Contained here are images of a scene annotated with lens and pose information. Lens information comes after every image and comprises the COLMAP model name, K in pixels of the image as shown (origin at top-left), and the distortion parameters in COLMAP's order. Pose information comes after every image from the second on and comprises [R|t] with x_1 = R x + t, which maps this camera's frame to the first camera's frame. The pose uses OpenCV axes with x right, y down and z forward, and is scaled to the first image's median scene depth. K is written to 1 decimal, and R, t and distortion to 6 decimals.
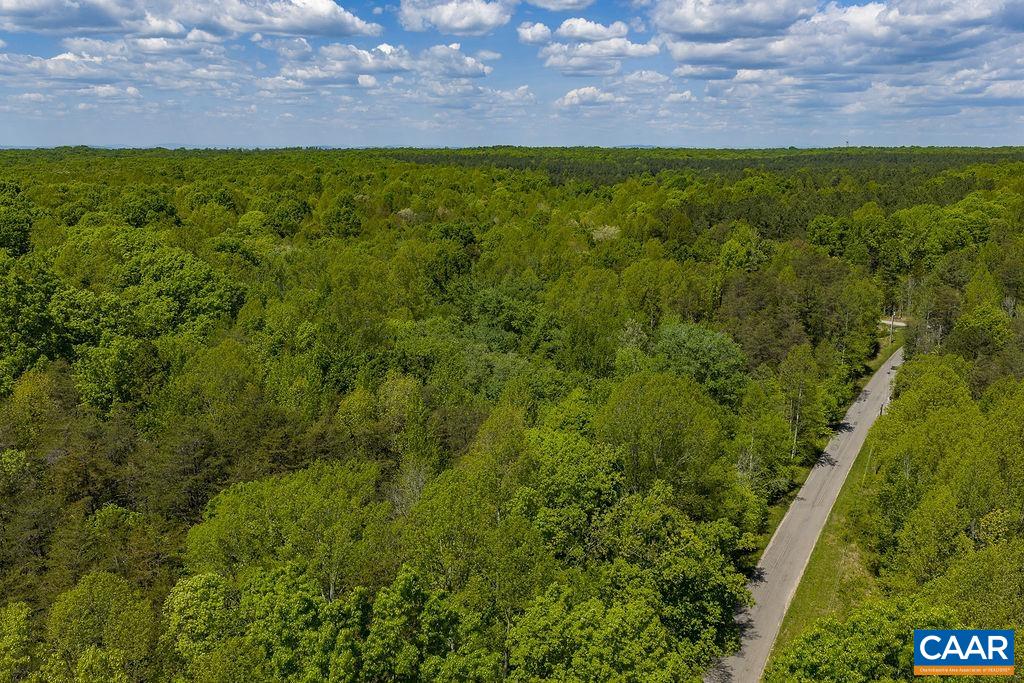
lens RADIAL K [[860.5, 0, 514.2], [0, 860.5, 339.0], [0, 0, 1]] dist [0.007973, -0.012879]
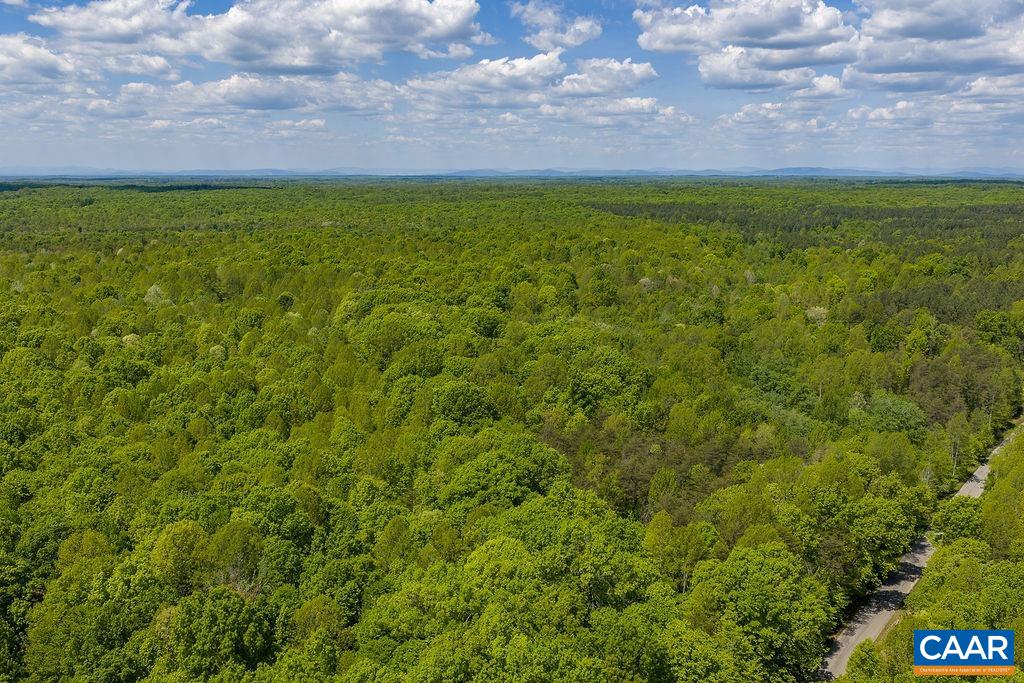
lens RADIAL K [[860.5, 0, 508.4], [0, 860.5, 342.4], [0, 0, 1]] dist [0.007973, -0.012879]
pose [[0.982546, 0.032368, -0.183184, -0.227352], [-0.036262, 0.999181, -0.017945, -0.063001], [0.182454, 0.024274, 0.982915, -0.800212]]
